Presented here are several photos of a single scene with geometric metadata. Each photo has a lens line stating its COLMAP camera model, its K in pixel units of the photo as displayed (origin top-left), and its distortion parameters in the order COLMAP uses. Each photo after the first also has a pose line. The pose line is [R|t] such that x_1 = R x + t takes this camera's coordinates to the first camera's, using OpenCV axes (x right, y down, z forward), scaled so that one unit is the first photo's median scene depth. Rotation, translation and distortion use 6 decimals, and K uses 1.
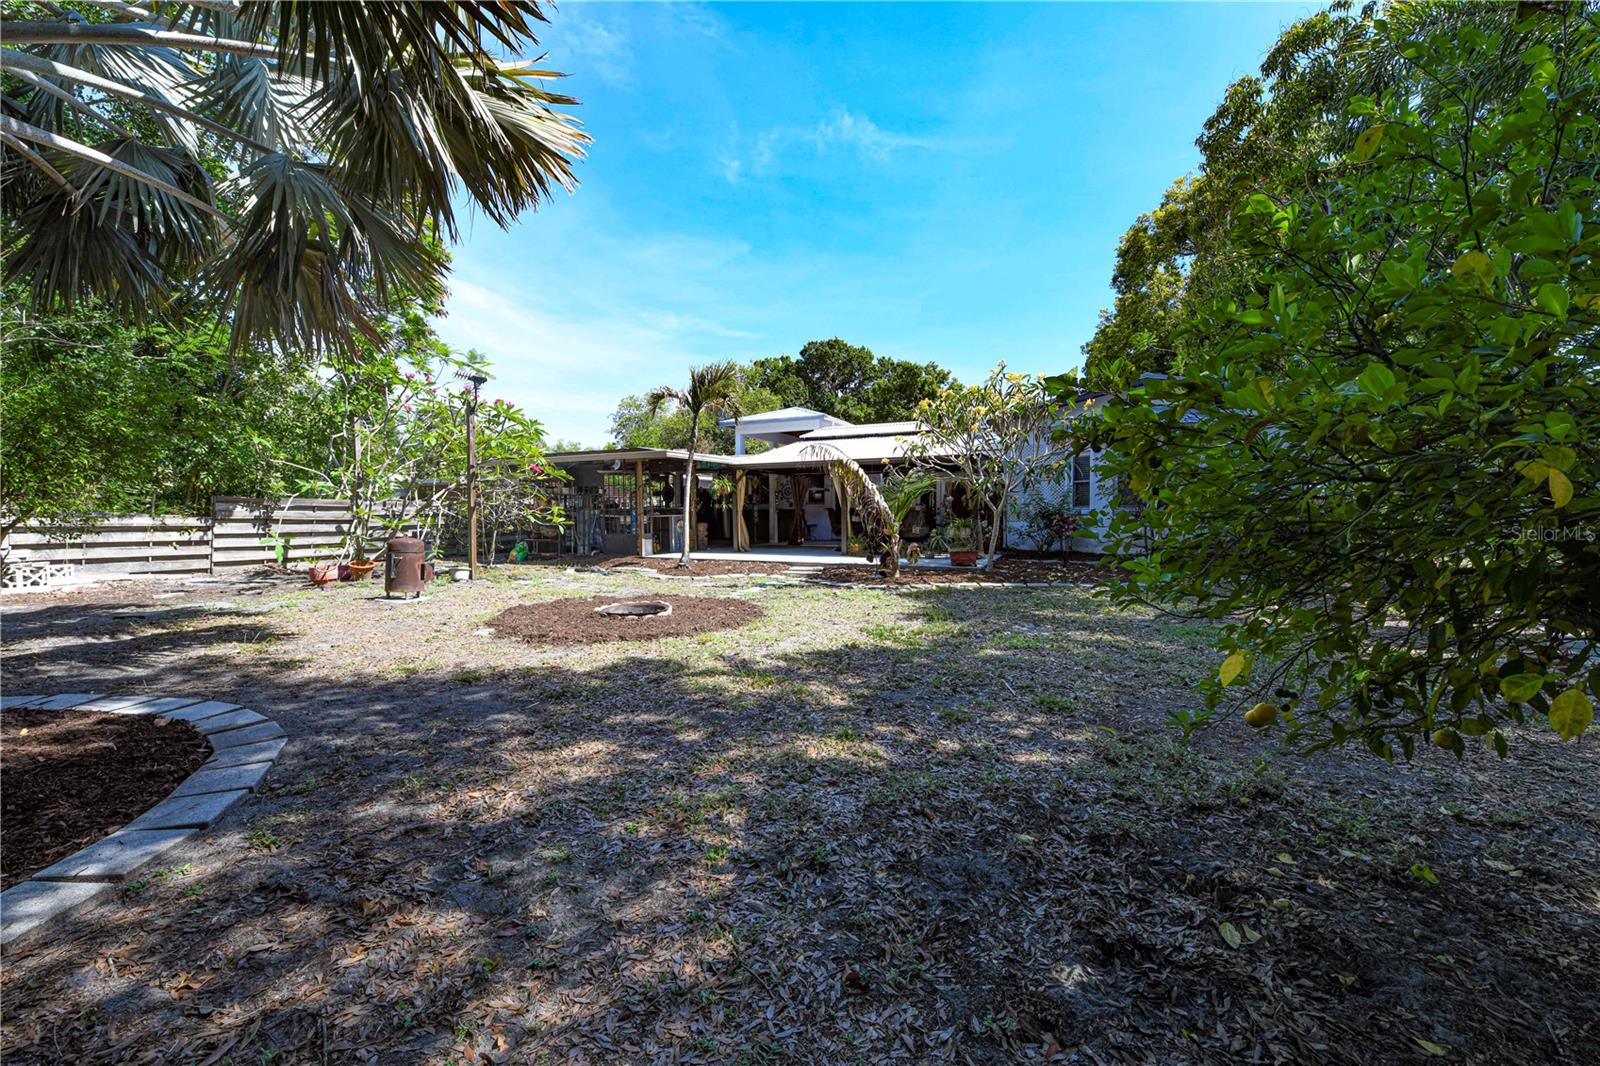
lens RADIAL K [[630.6, 0, 800.0], [0, 630.6, 533.0], [0, 0, 1]] dist [0.001329, 0.000292]
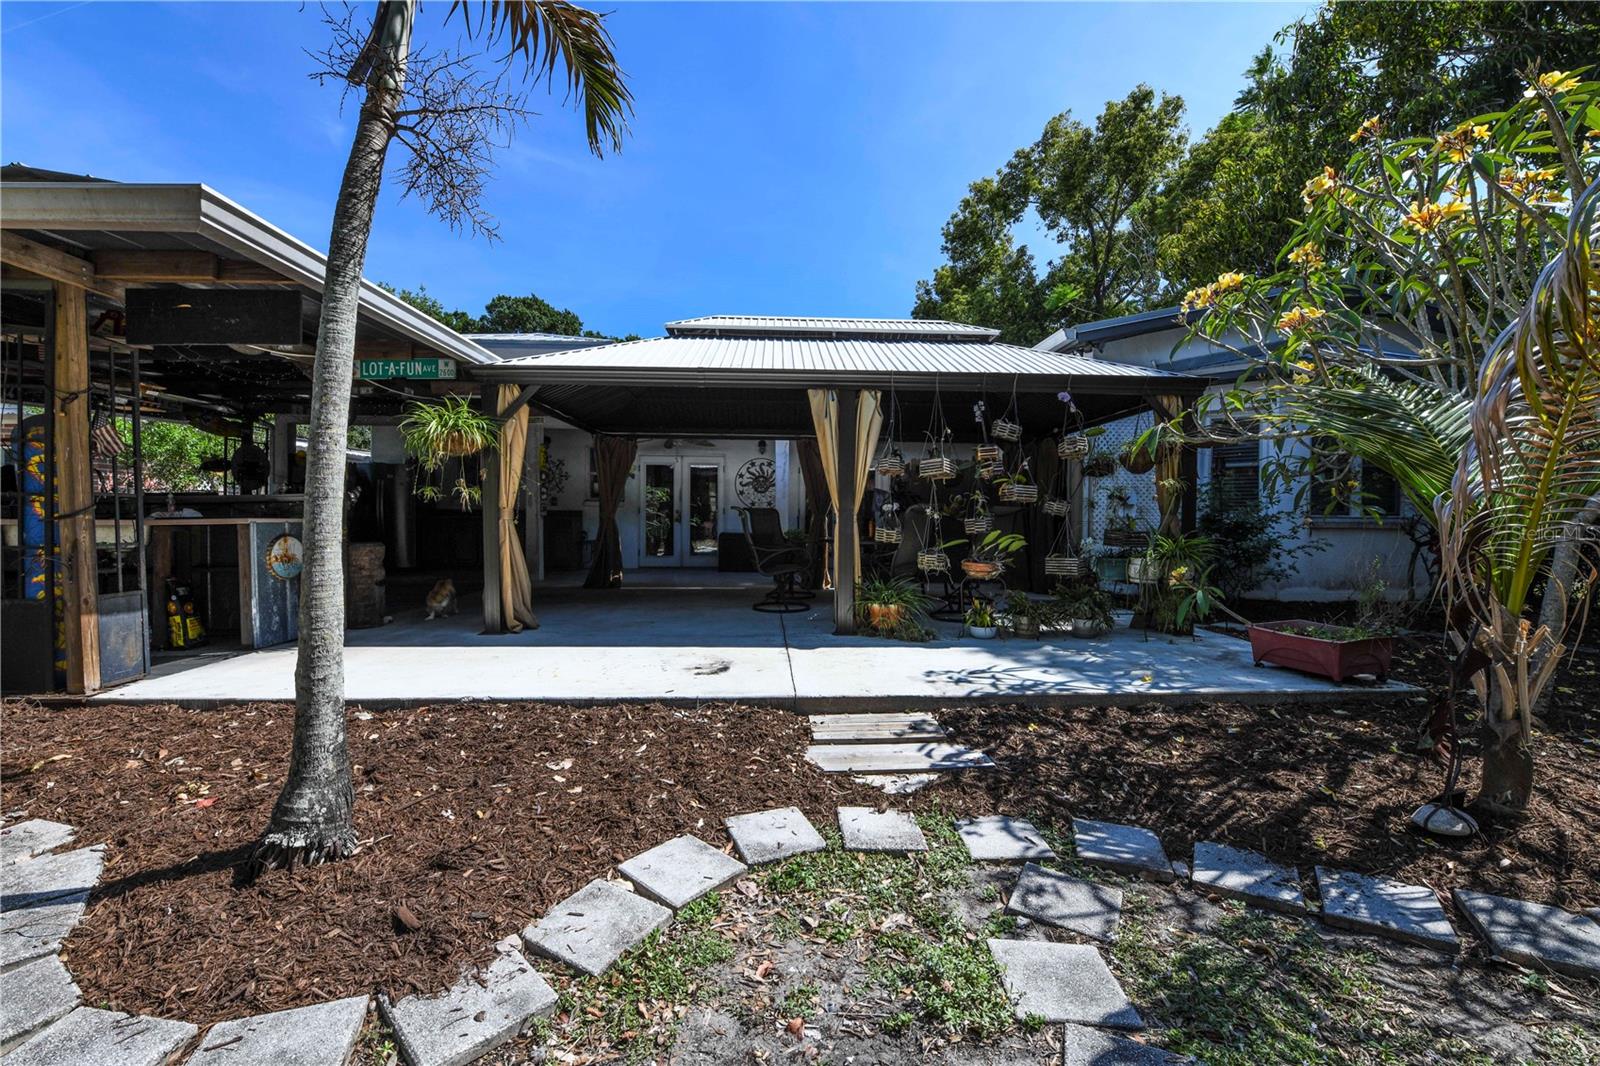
lens RADIAL K [[630.6, 0, 800.0], [0, 630.6, 533.0], [0, 0, 1]] dist [0.001329, 0.000292]
pose [[0.881486, -0.001017, 0.472210, -0.115667], [0.003715, 0.999982, -0.004781, -0.020146], [-0.472196, 0.005969, 0.881473, 0.624941]]
